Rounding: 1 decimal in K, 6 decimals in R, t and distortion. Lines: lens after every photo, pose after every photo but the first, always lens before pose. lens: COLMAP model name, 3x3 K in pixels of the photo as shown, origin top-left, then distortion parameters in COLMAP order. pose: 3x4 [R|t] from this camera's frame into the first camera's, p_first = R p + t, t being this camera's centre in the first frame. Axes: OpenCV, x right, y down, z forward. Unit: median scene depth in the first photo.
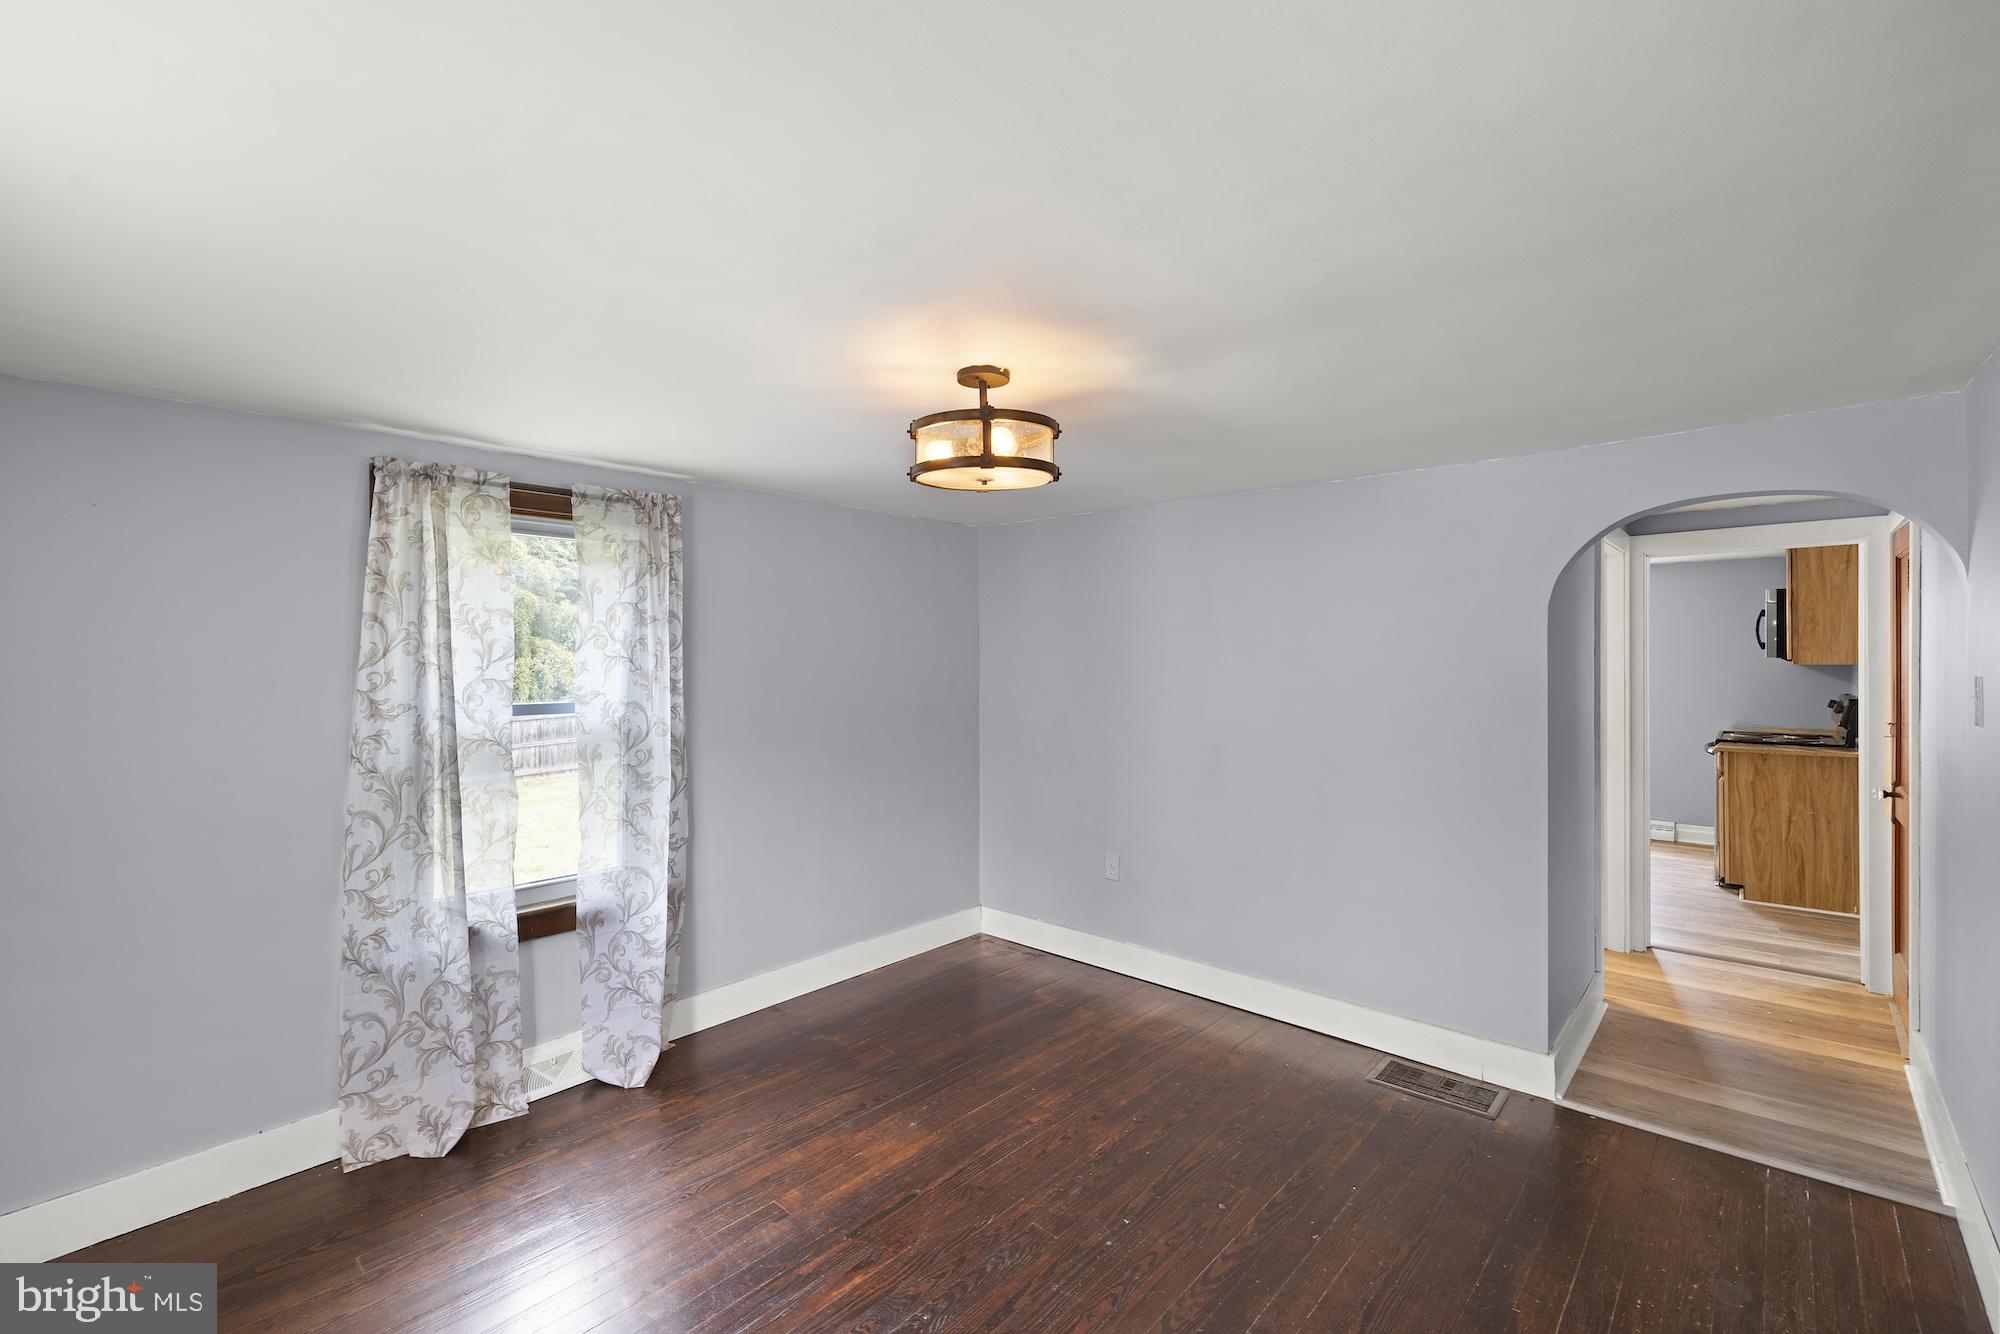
lens RADIAL K [[854.1, 0, 987.7], [0, 854.1, 655.6], [0, 0, 1]] dist [0.002589, -0.000491]
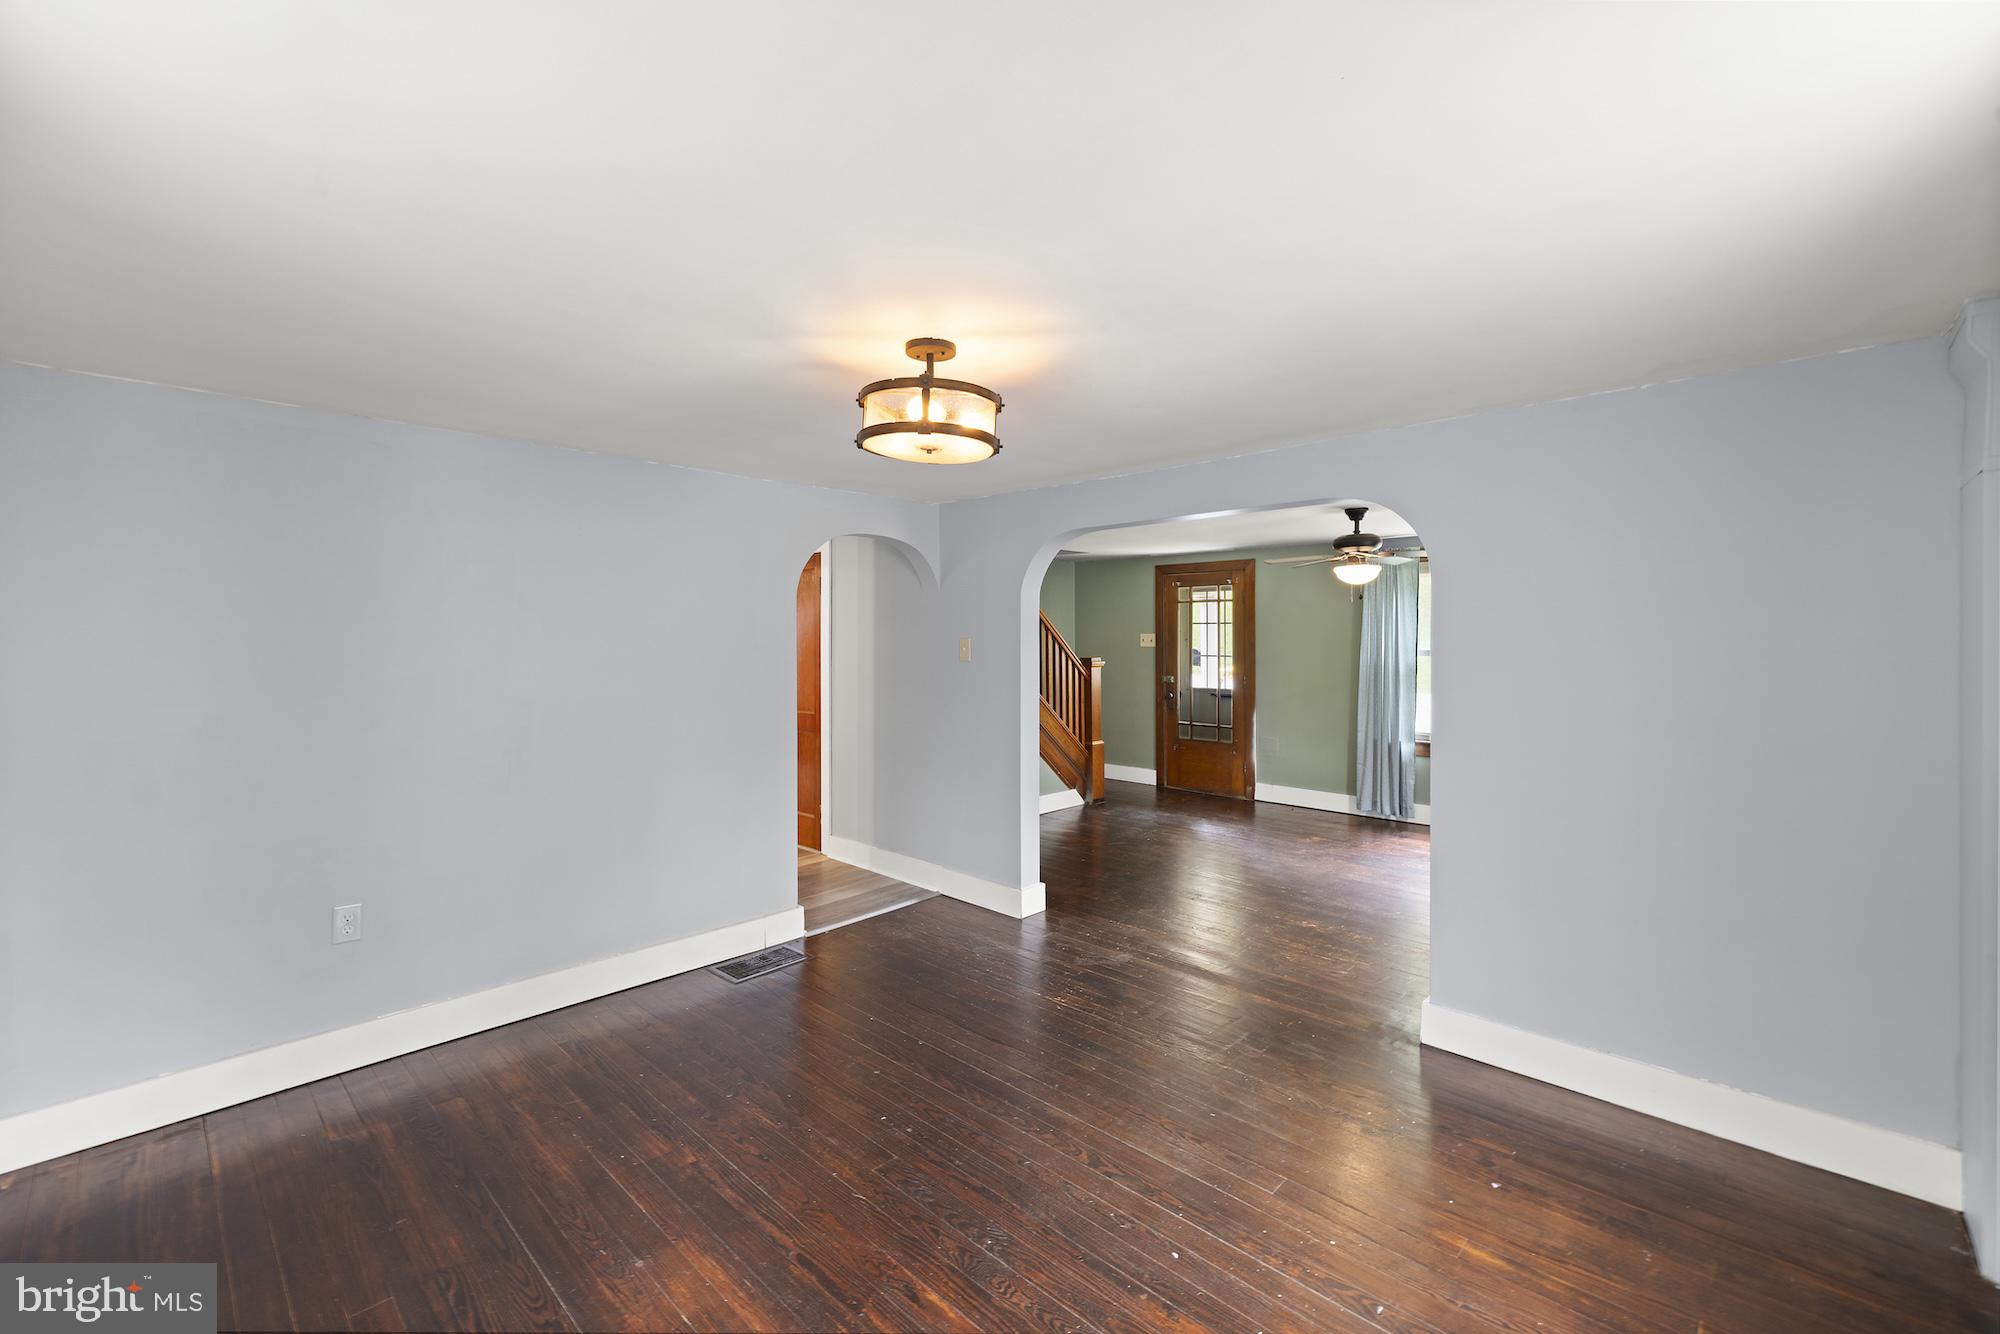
lens RADIAL K [[854.1, 0, 989.8], [0, 854.1, 656.7], [0, 0, 1]] dist [0.002589, -0.000491]
pose [[0.036788, -0.021686, 0.999088, -0.792689], [0.003131, 0.999762, 0.021585, 0.031805], [-0.999318, 0.002334, 0.036847, 0.697120]]
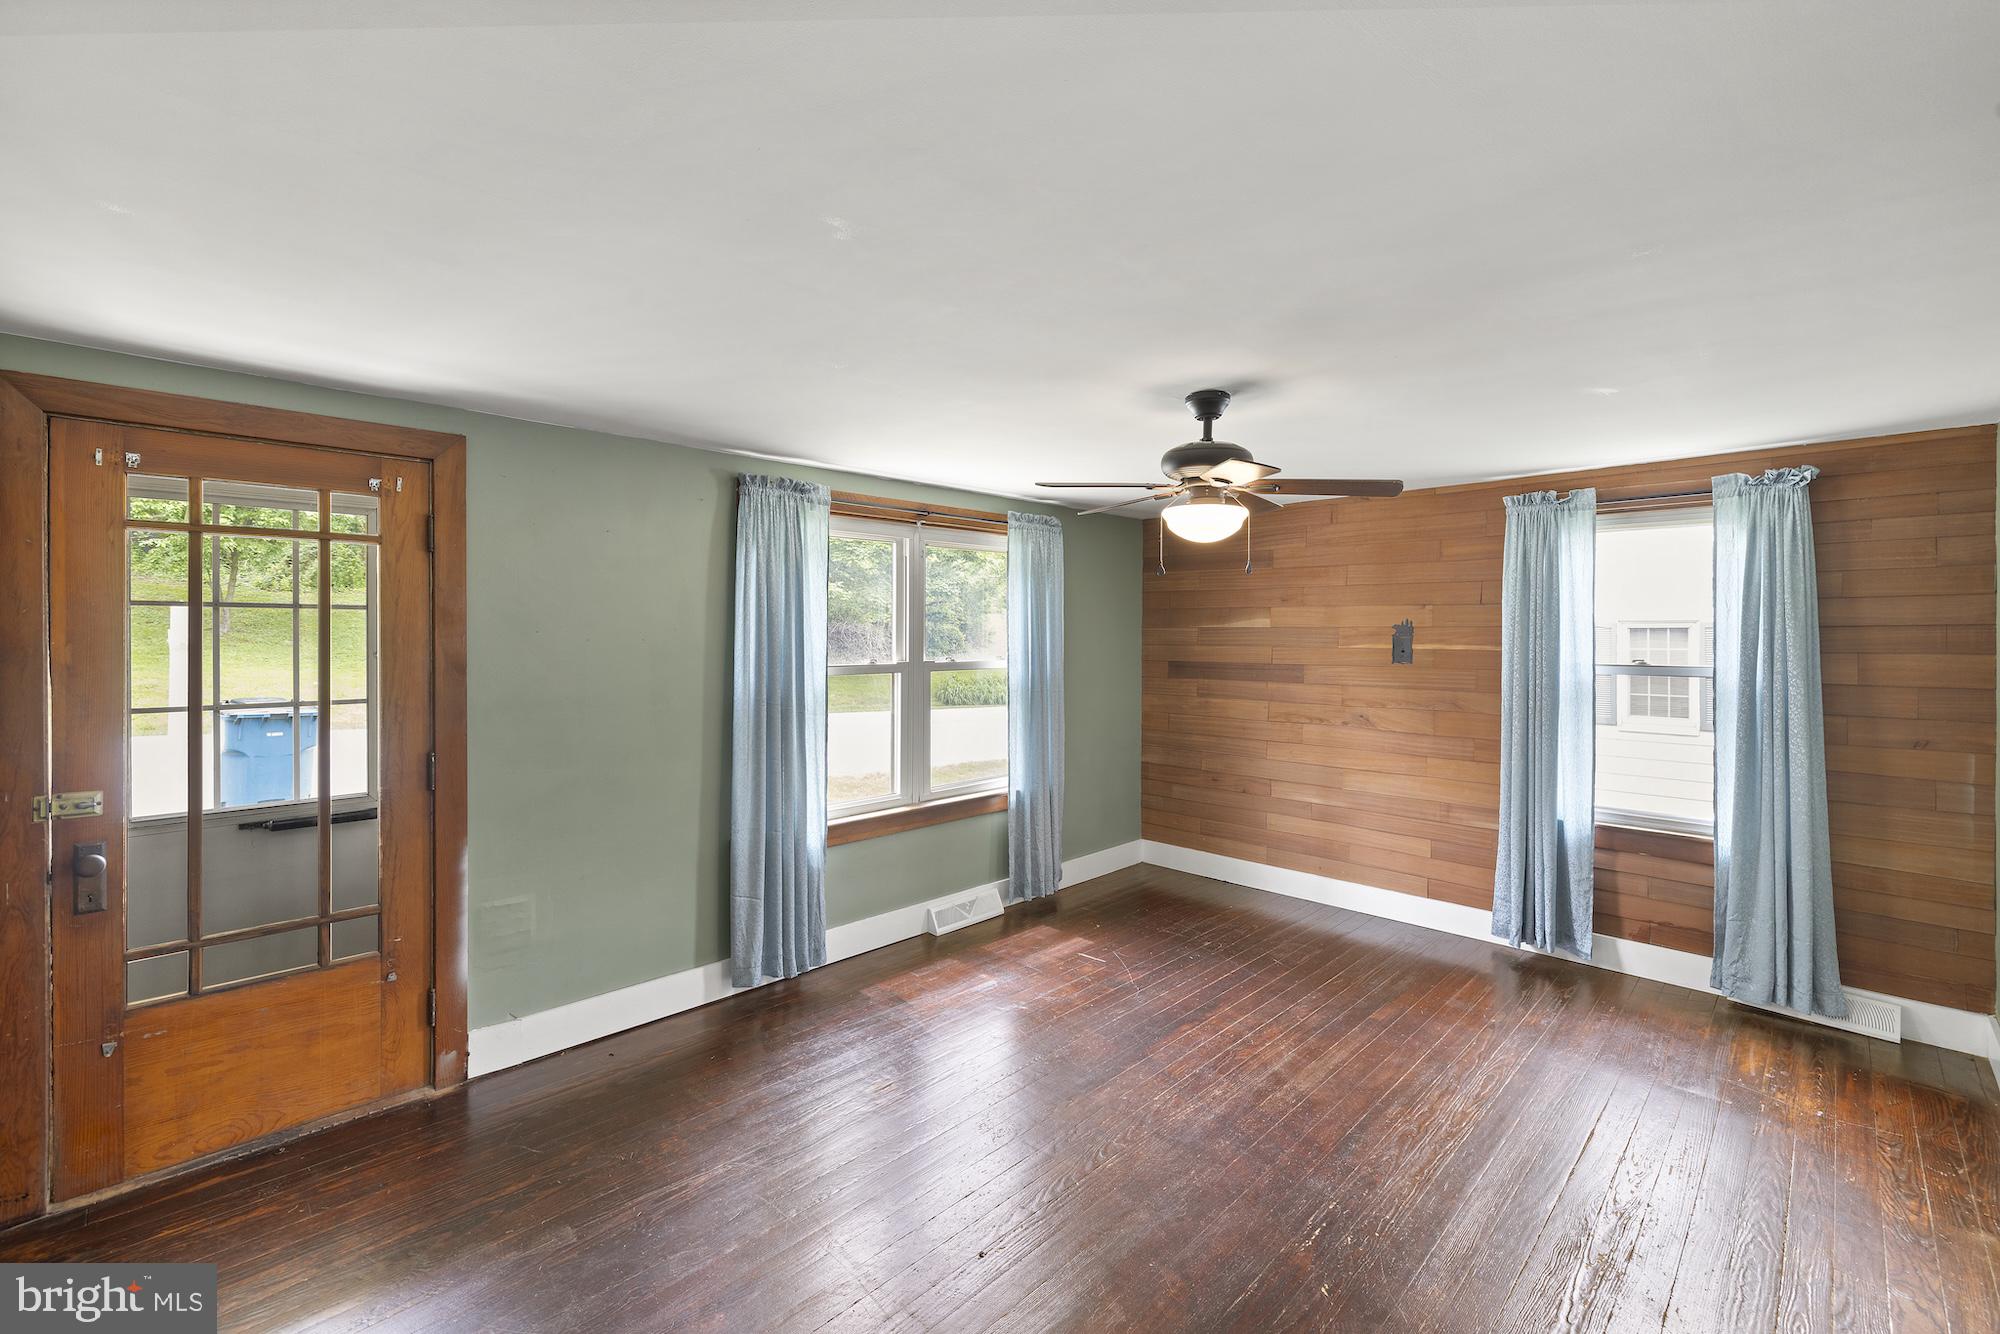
lens RADIAL K [[854.1, 0, 997.5], [0, 854.1, 631.6], [0, 0, 1]] dist [0.002589, -0.000491]
pose [[-0.998456, 0.004835, 0.055342, 1.231929], [0.004848, 0.999988, 0.000113, 0.018507], [-0.055340, 0.000382, -0.998467, 0.933390]]
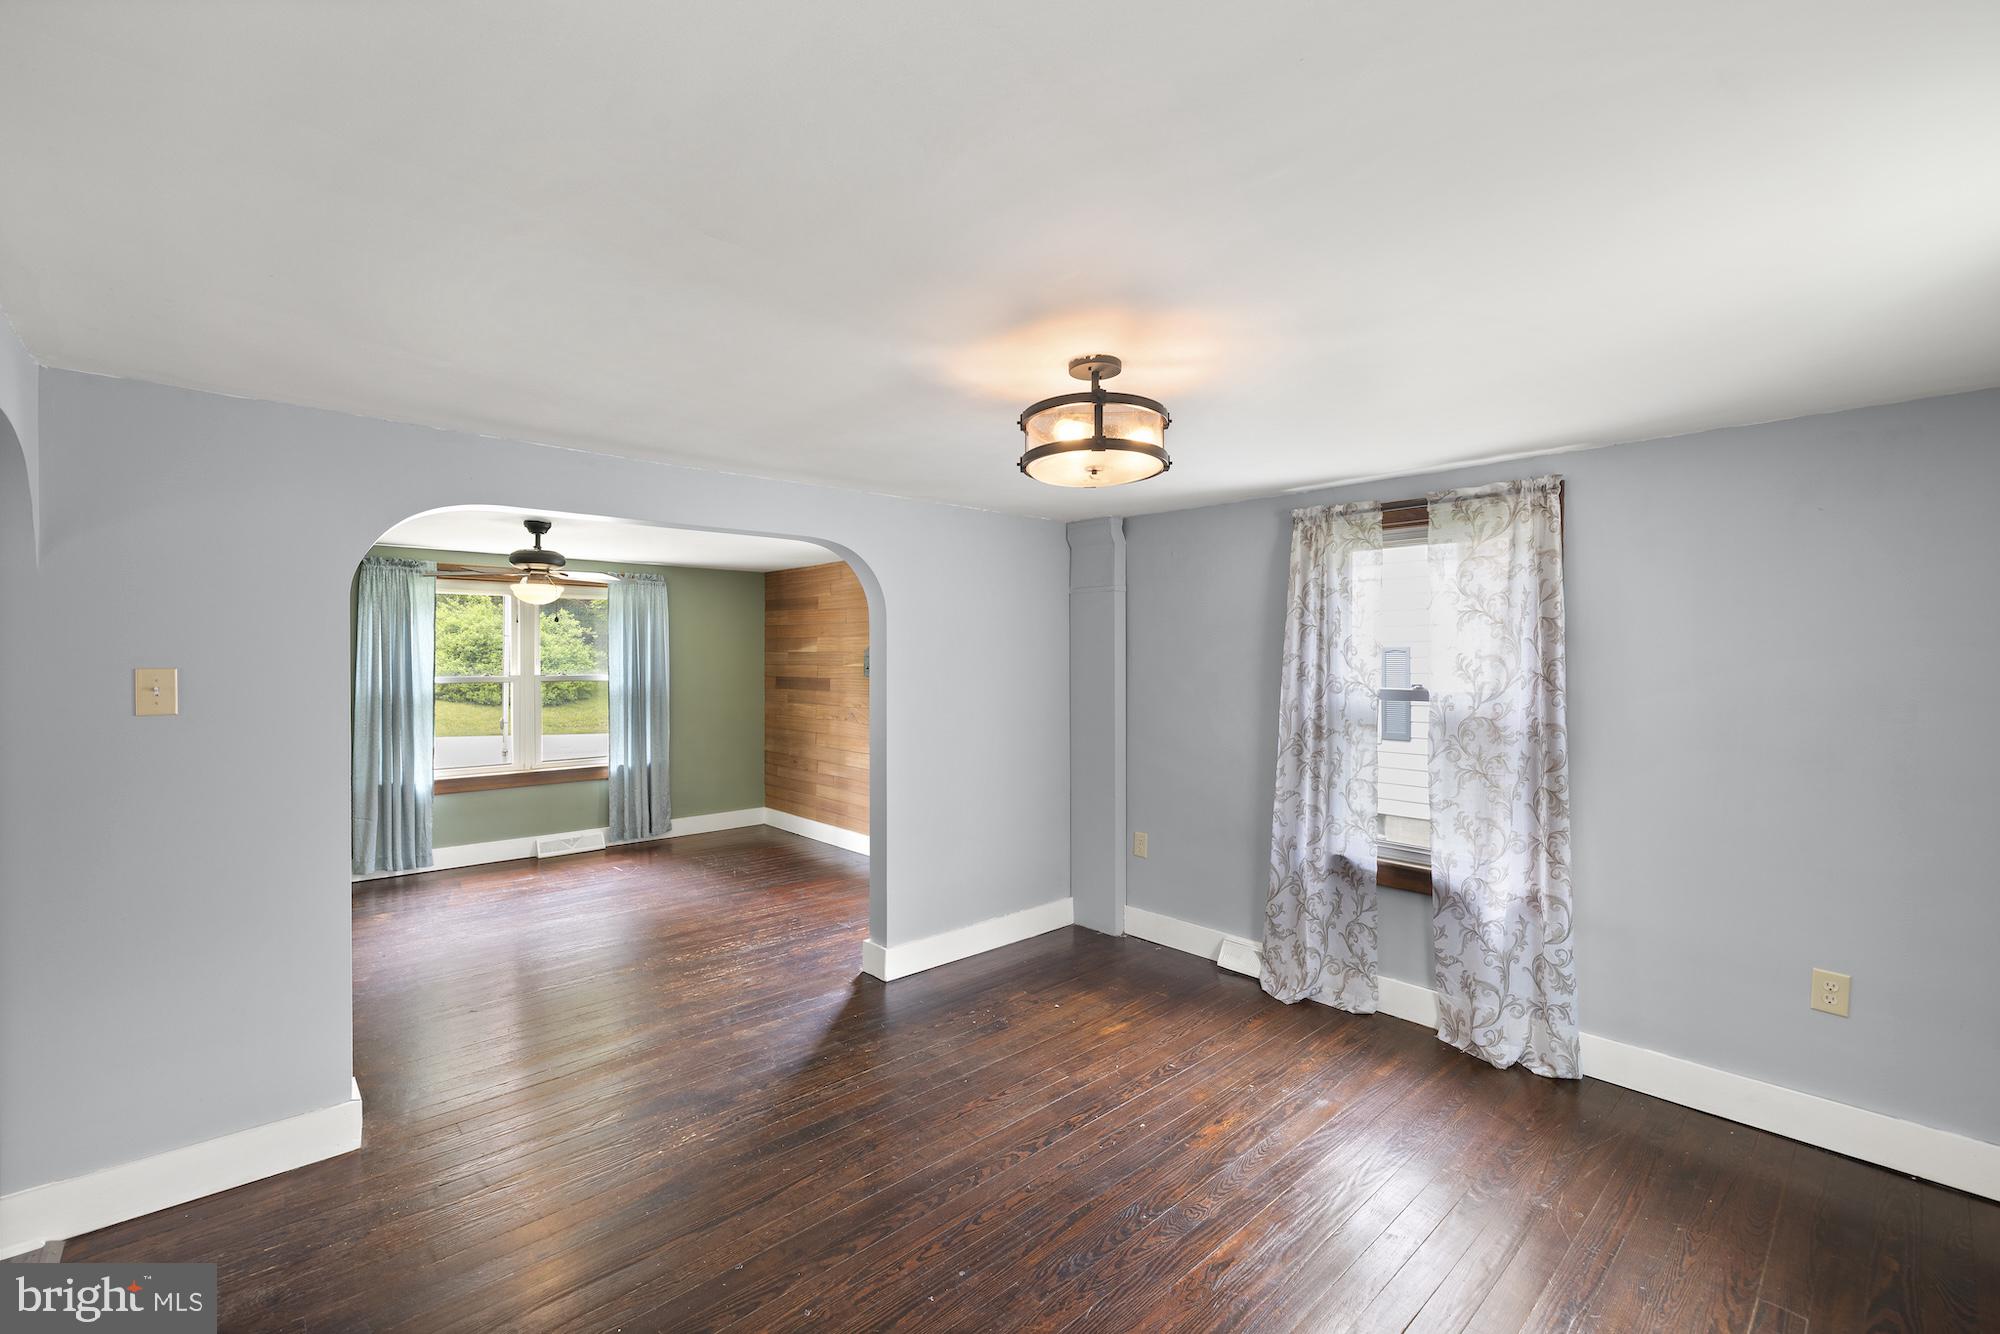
lens RADIAL K [[854.1, 0, 995.6], [0, 854.1, 670.4], [0, 0, 1]] dist [0.002589, -0.000491]
pose [[-0.995501, 0.003553, 0.094684, 0.014696], [0.005446, 0.999790, 0.019744, 0.019555], [-0.094594, 0.020171, -0.995312, 1.553726]]
